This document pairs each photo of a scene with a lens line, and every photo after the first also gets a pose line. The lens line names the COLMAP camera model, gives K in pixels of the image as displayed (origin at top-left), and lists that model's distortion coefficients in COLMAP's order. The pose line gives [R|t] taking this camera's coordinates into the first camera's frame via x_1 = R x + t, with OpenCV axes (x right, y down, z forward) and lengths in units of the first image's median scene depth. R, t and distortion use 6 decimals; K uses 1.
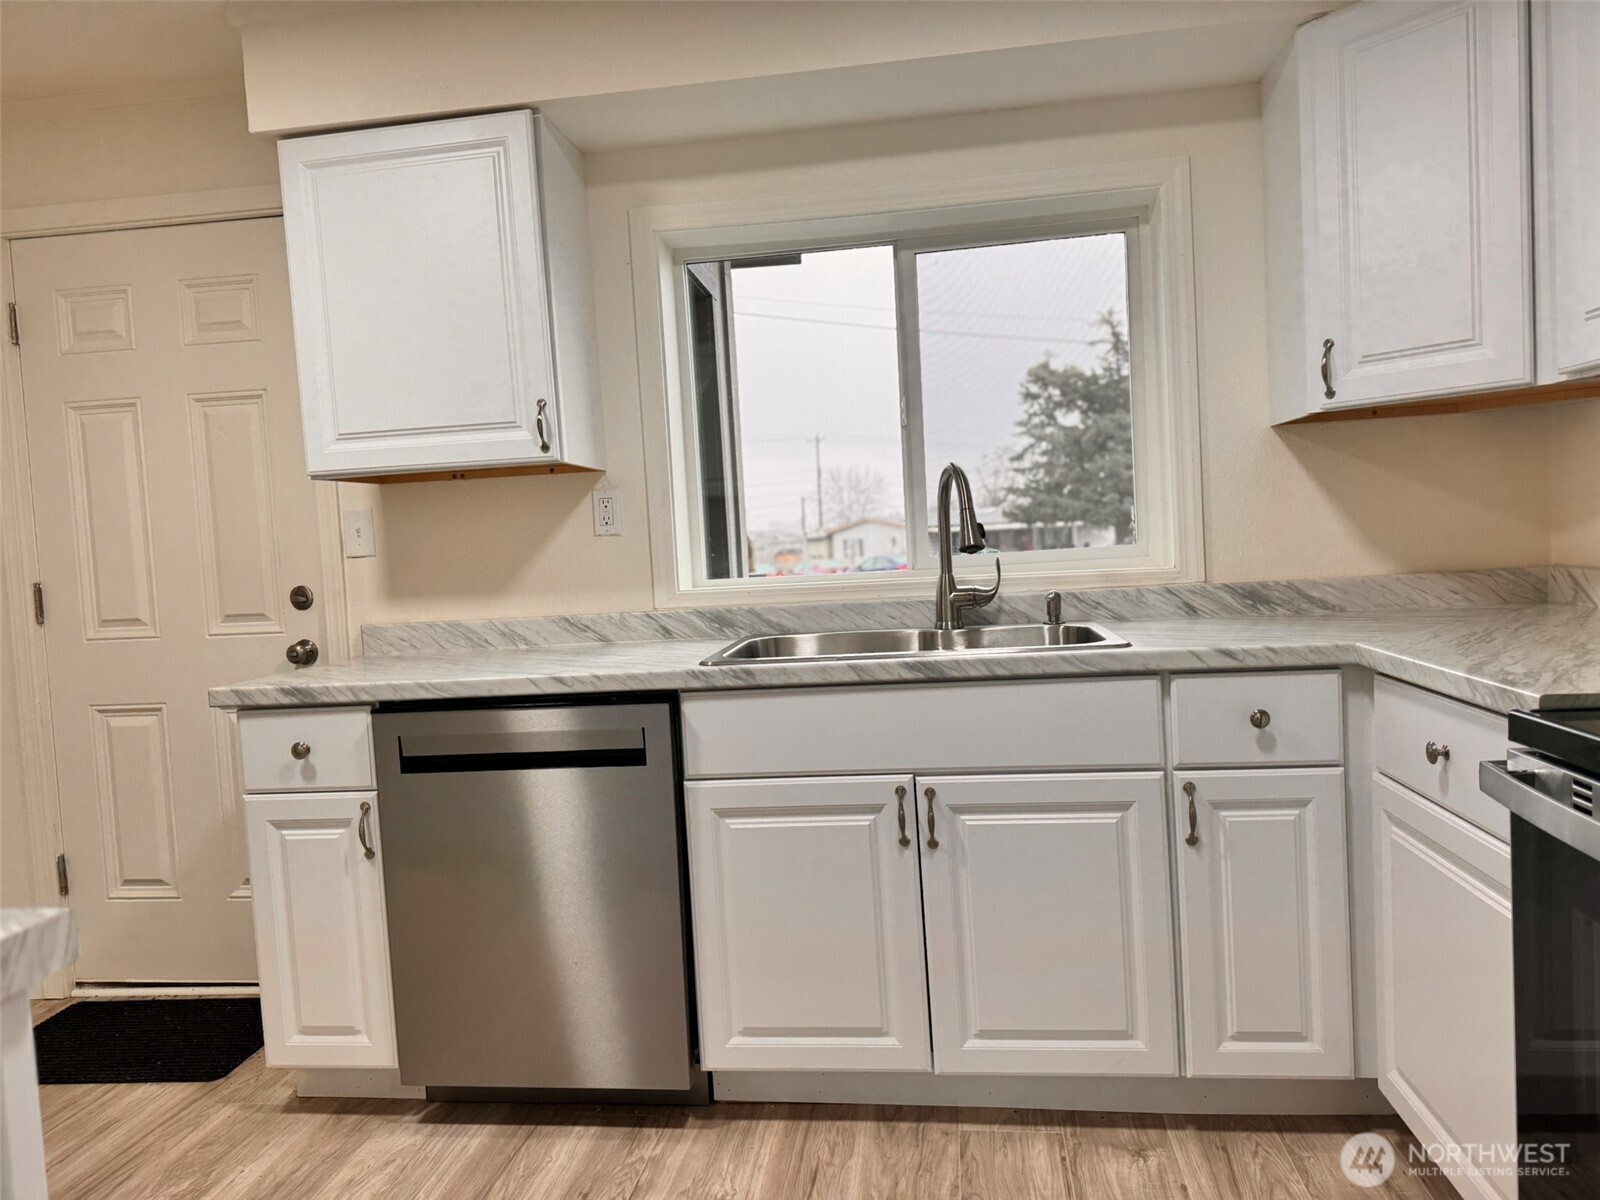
lens RADIAL K [[1112.3, 0, 799.2], [0, 1112.3, 608.8], [0, 0, 1]] dist [0.118411, -0.159549]
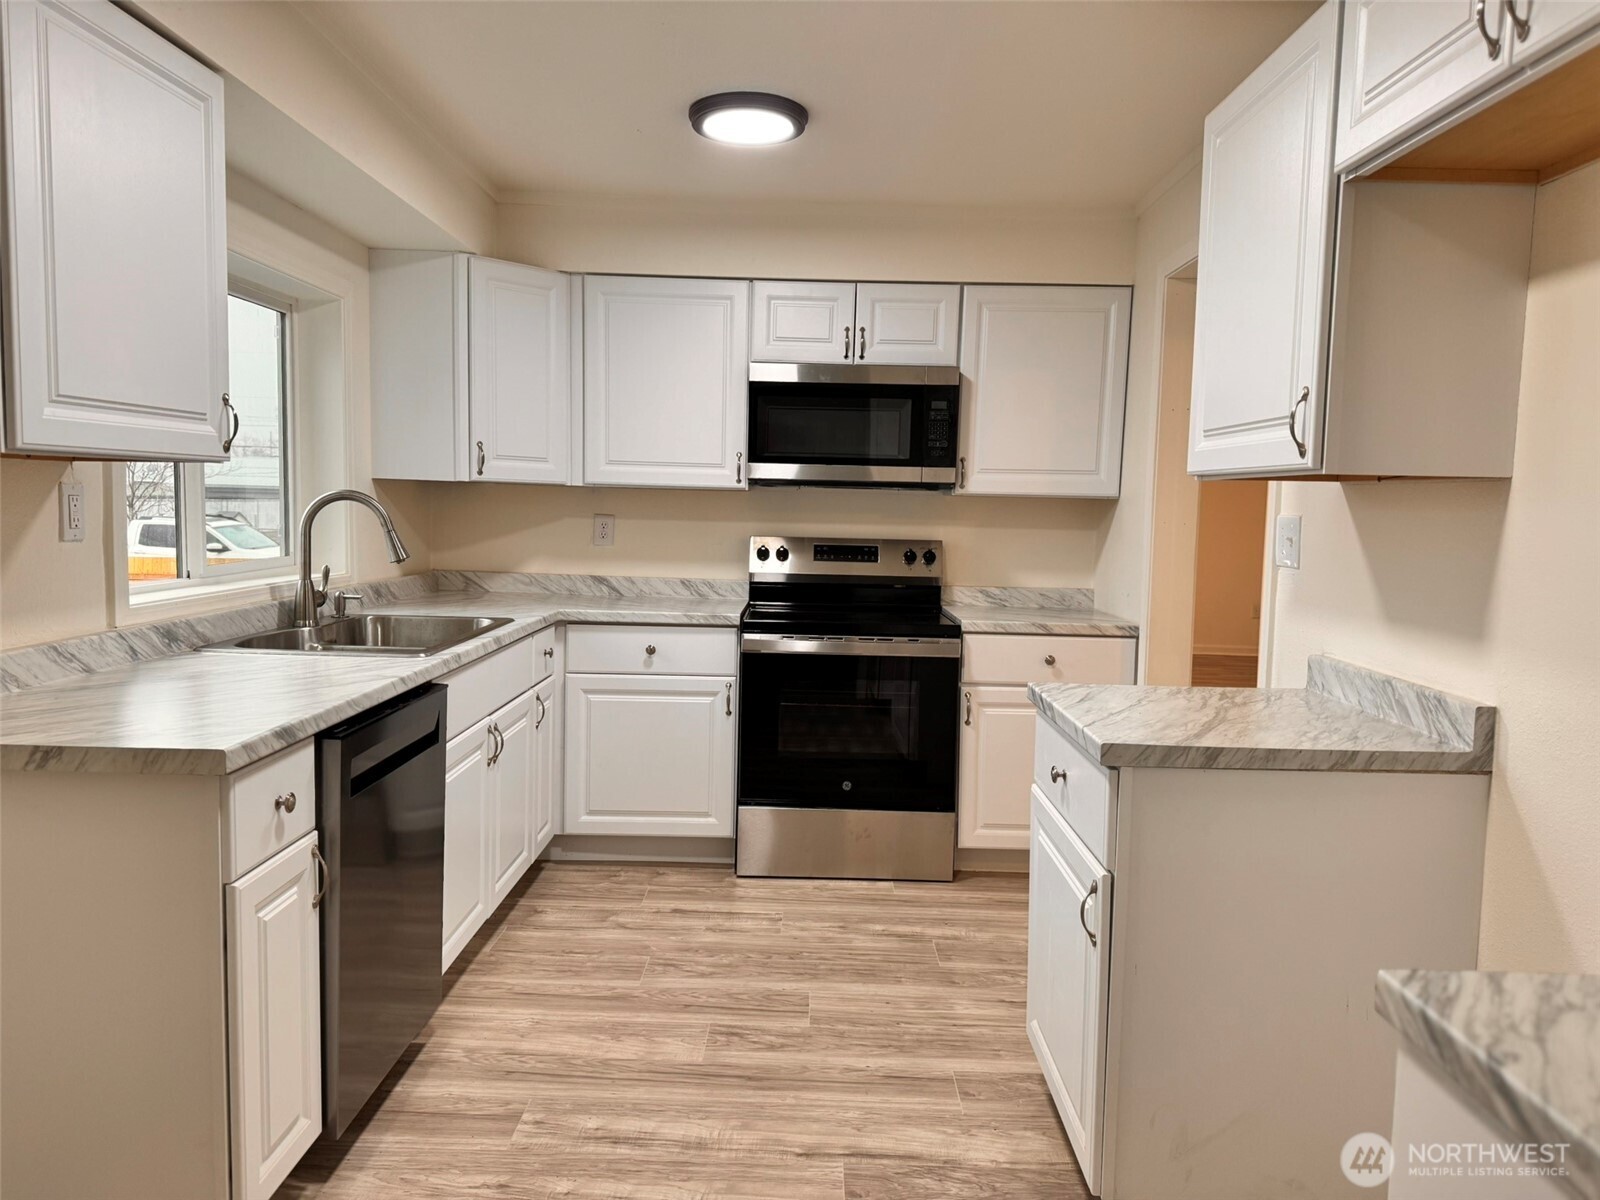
lens RADIAL K [[1112.3, 0, 799.2], [0, 1112.3, 608.8], [0, 0, 1]] dist [0.118411, -0.159549]
pose [[-0.119394, -0.041234, 0.991990, -1.322742], [0.045982, 0.997835, 0.047011, -0.039210], [-0.991782, 0.051226, -0.117240, 0.727826]]
